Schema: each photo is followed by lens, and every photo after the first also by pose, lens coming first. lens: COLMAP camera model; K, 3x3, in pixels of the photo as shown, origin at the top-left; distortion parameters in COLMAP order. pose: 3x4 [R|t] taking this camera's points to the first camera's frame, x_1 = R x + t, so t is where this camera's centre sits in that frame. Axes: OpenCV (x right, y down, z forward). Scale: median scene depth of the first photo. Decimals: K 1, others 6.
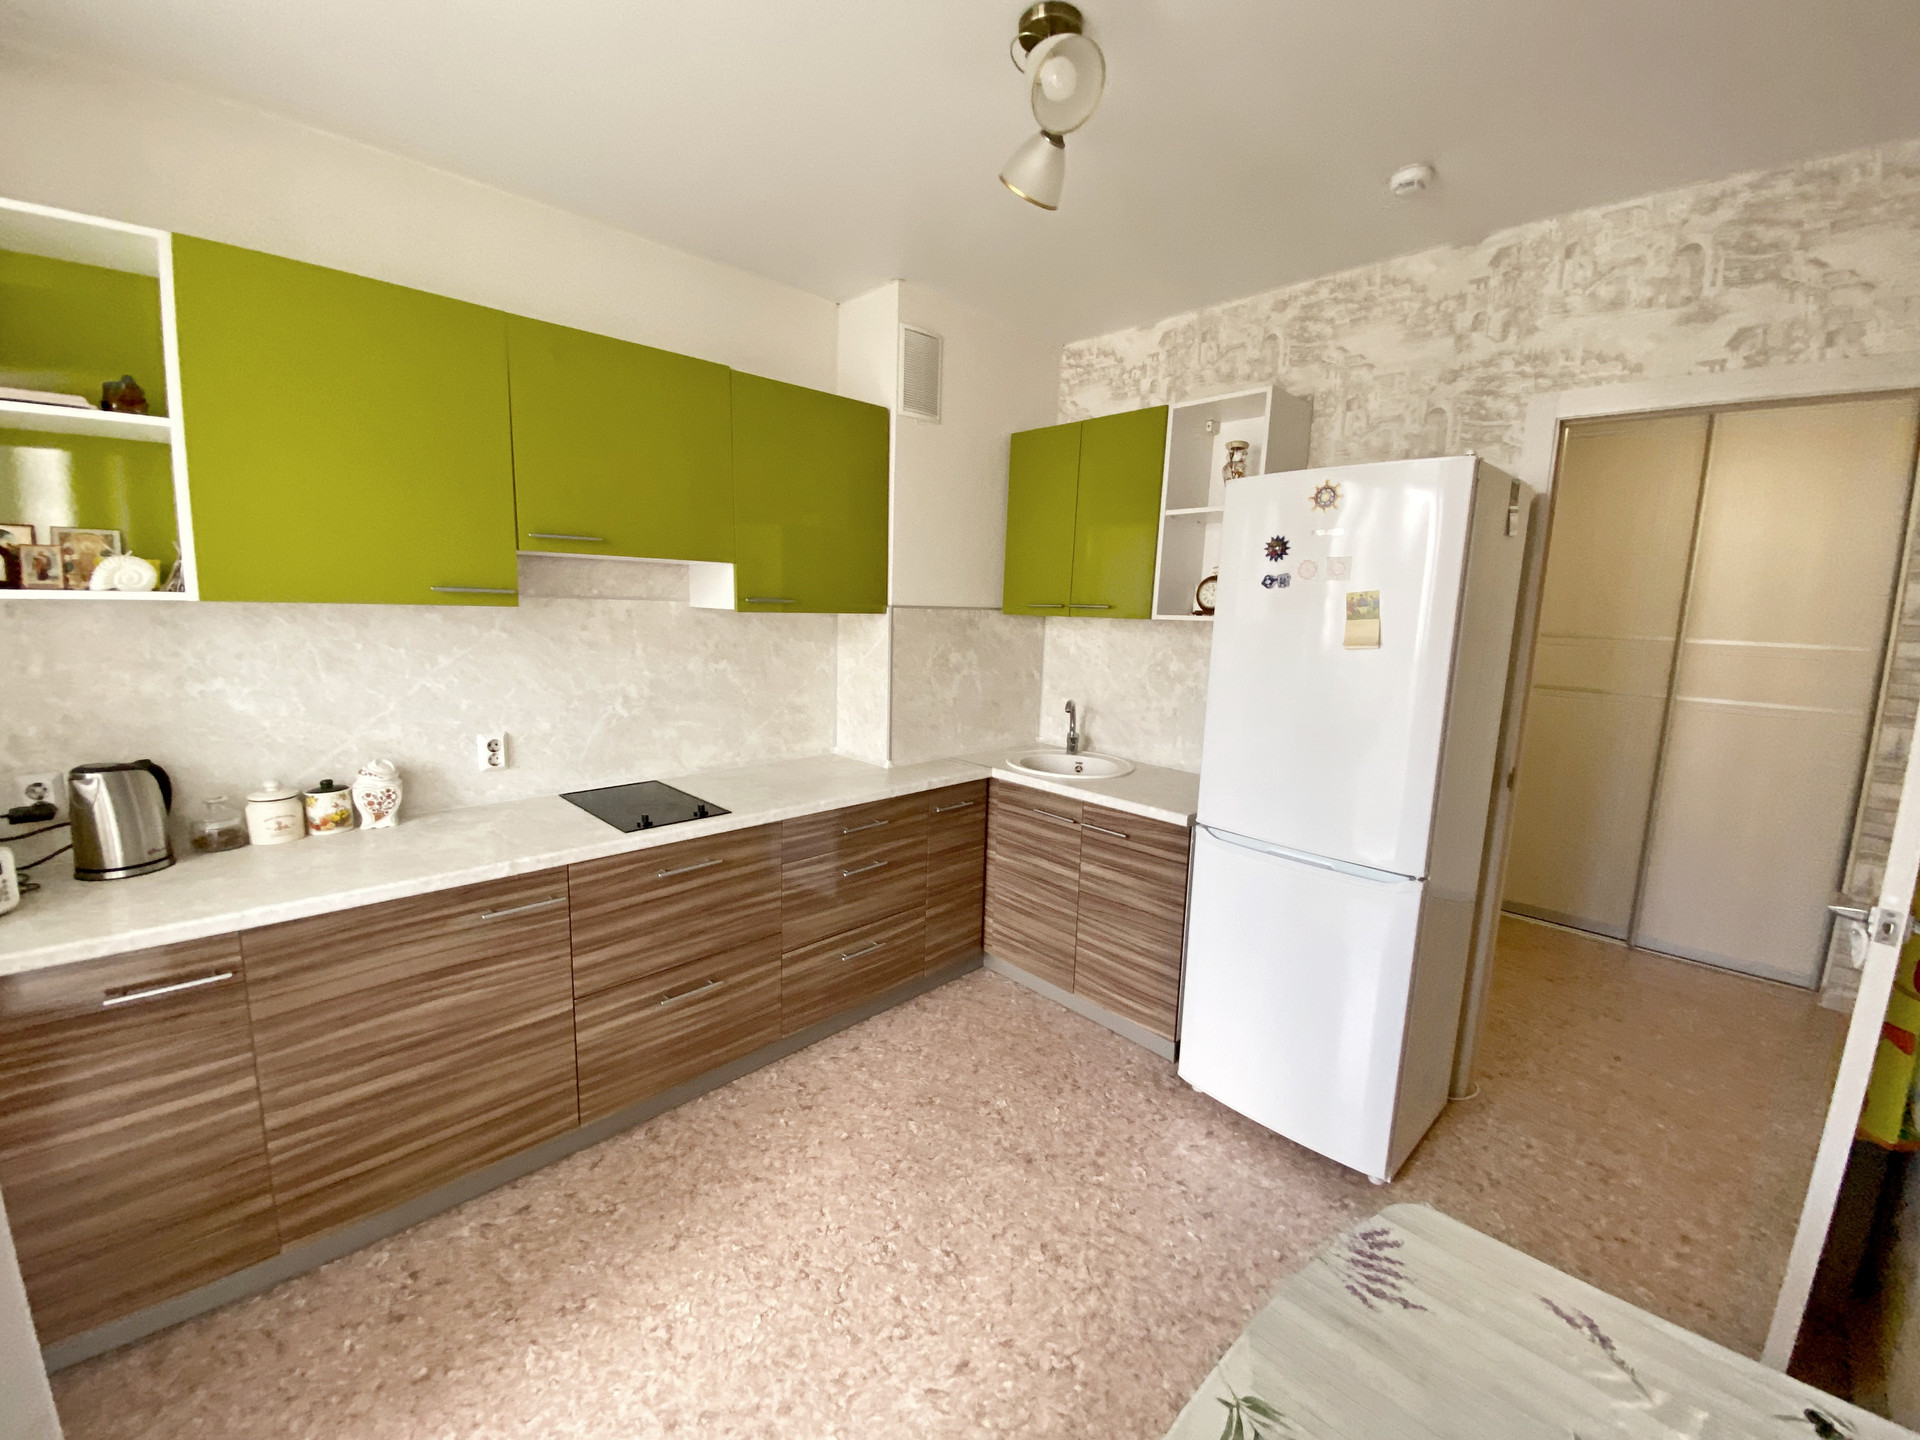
lens RADIAL K [[777.3, 0, 950.1], [0, 777.3, 715.6], [0, 0, 1]] dist [0.014762, -0.015269]
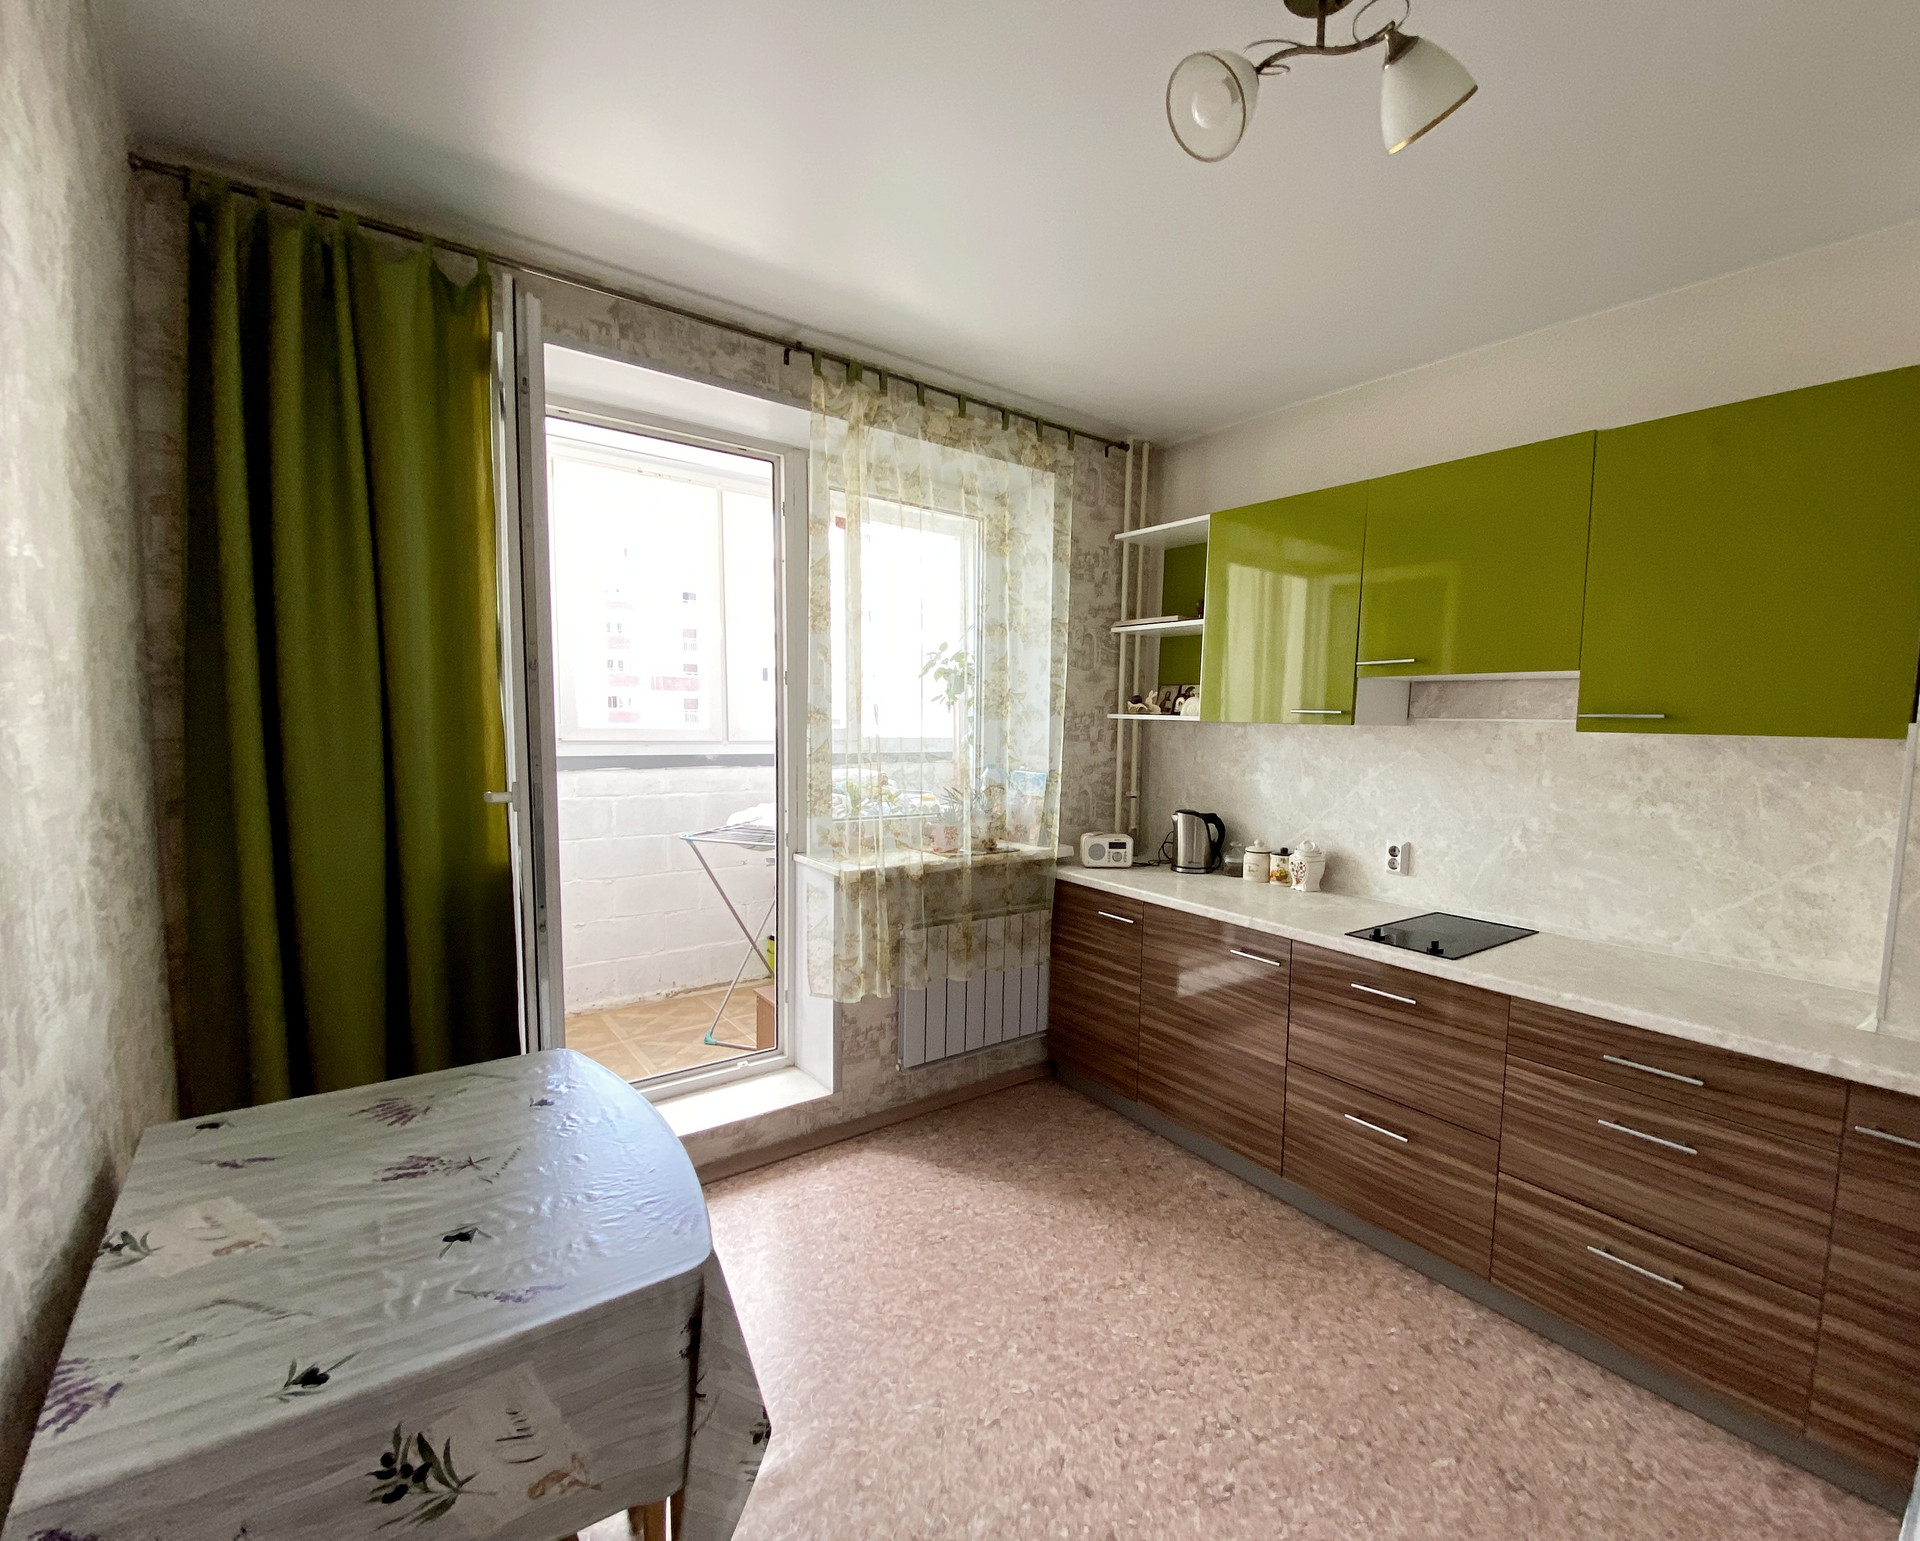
lens RADIAL K [[867.4, 0, 1066.2], [0, 867.4, 794.7], [0, 0, 1]] dist [0.002771, -0.000511]
pose [[-0.071752, 0.058897, -0.995682, 0.759339], [-0.172847, 0.982418, 0.070568, -0.052761], [0.982332, 0.177164, -0.060310, 0.659979]]
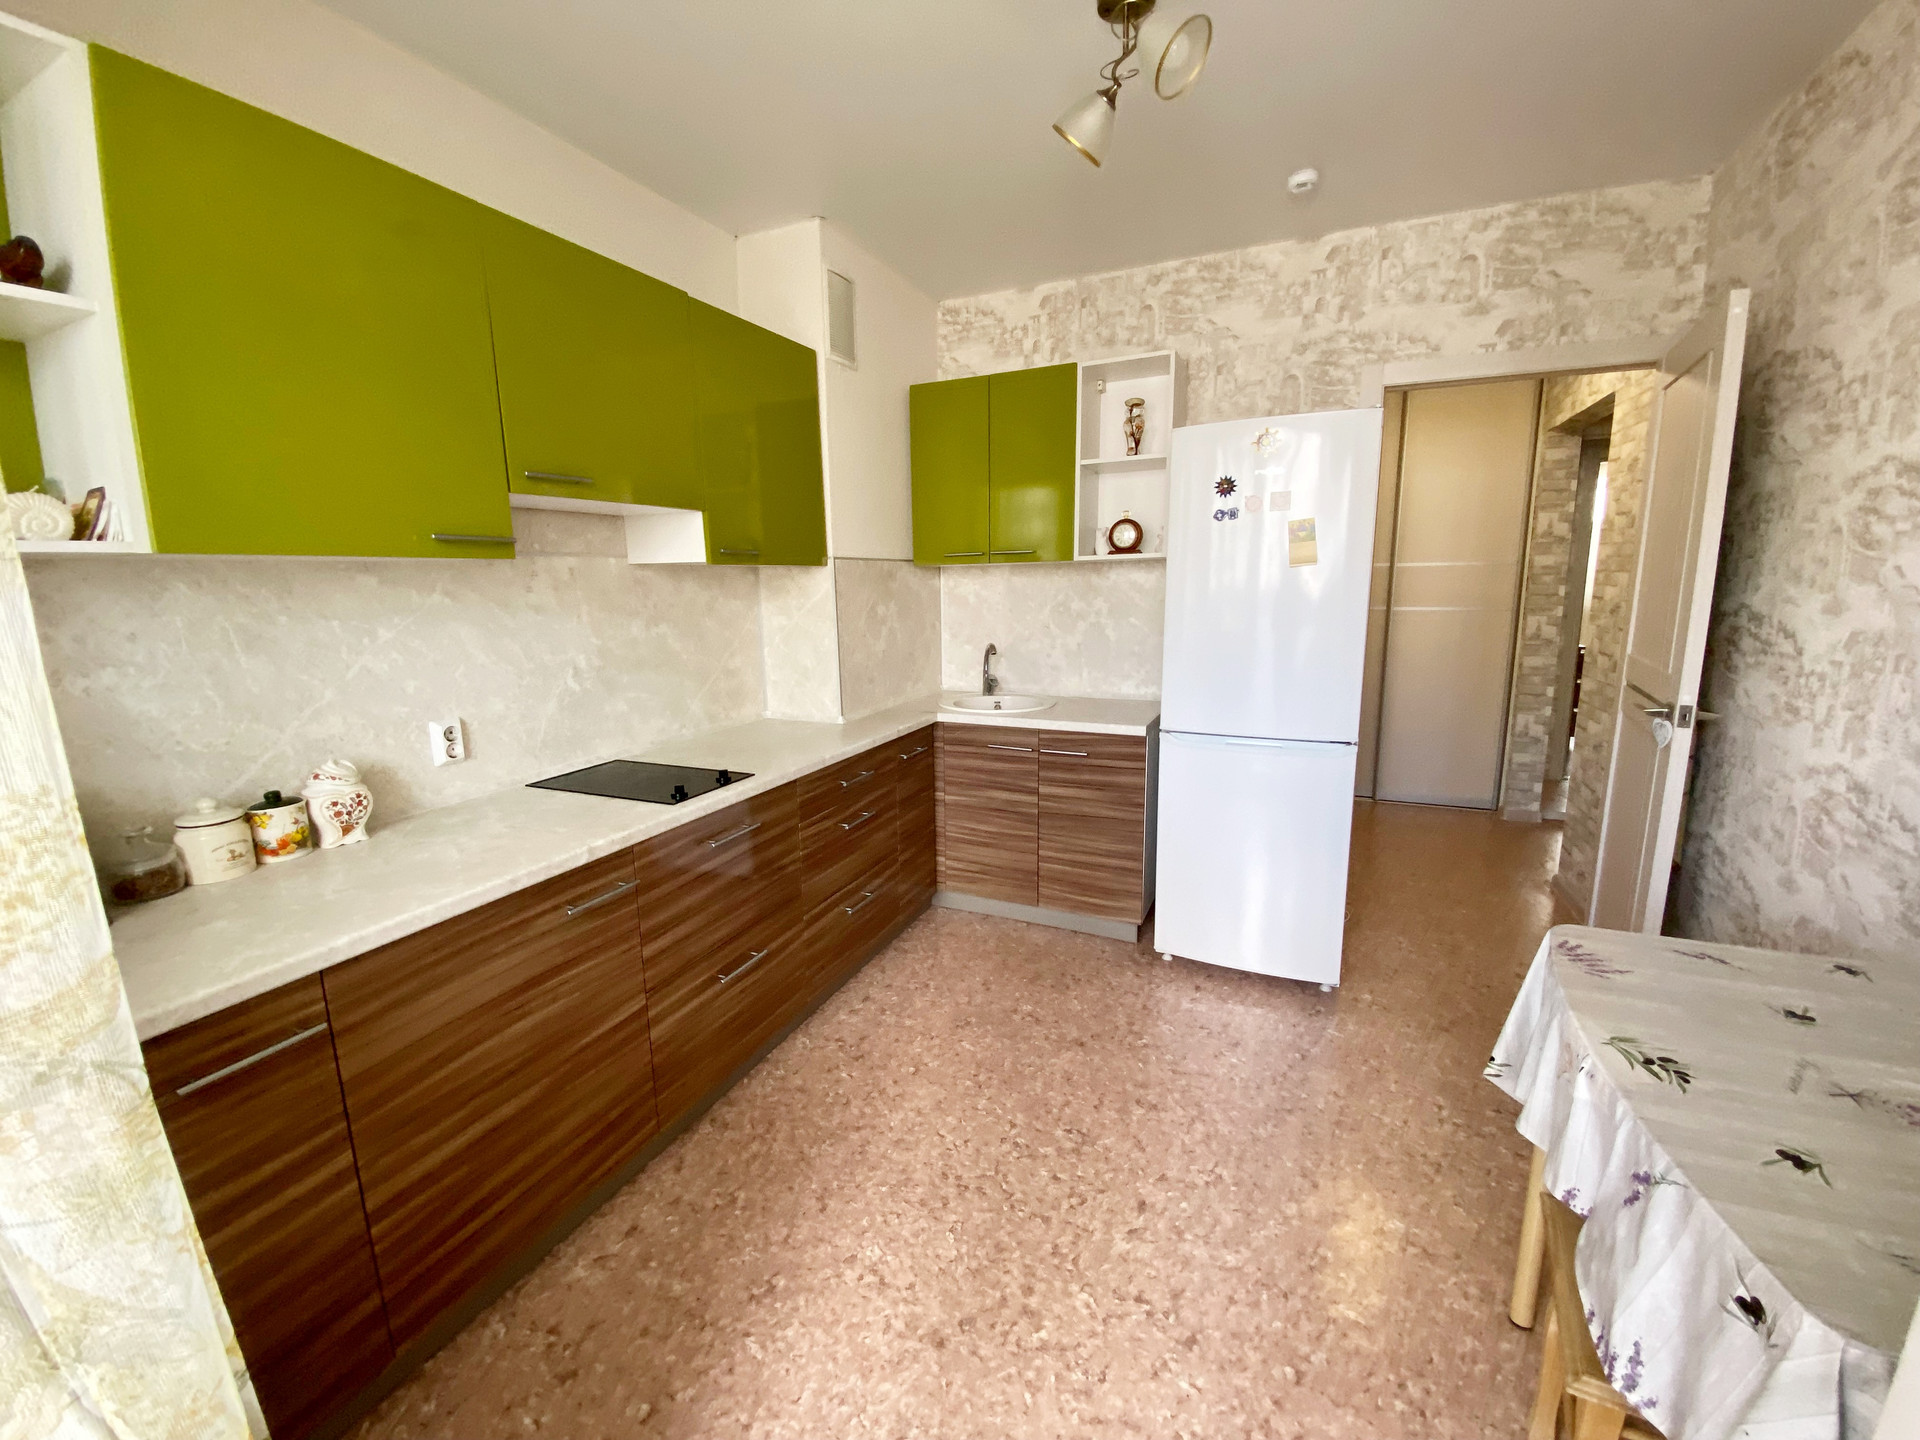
lens RADIAL K [[777.3, 0, 951.2], [0, 777.3, 717.3], [0, 0, 1]] dist [0.014762, -0.015269]
pose [[0.930000, -0.108609, 0.351147, -0.417846], [0.097032, 0.994001, 0.050456, 0.033670], [-0.354521, -0.012852, 0.934960, 0.035212]]
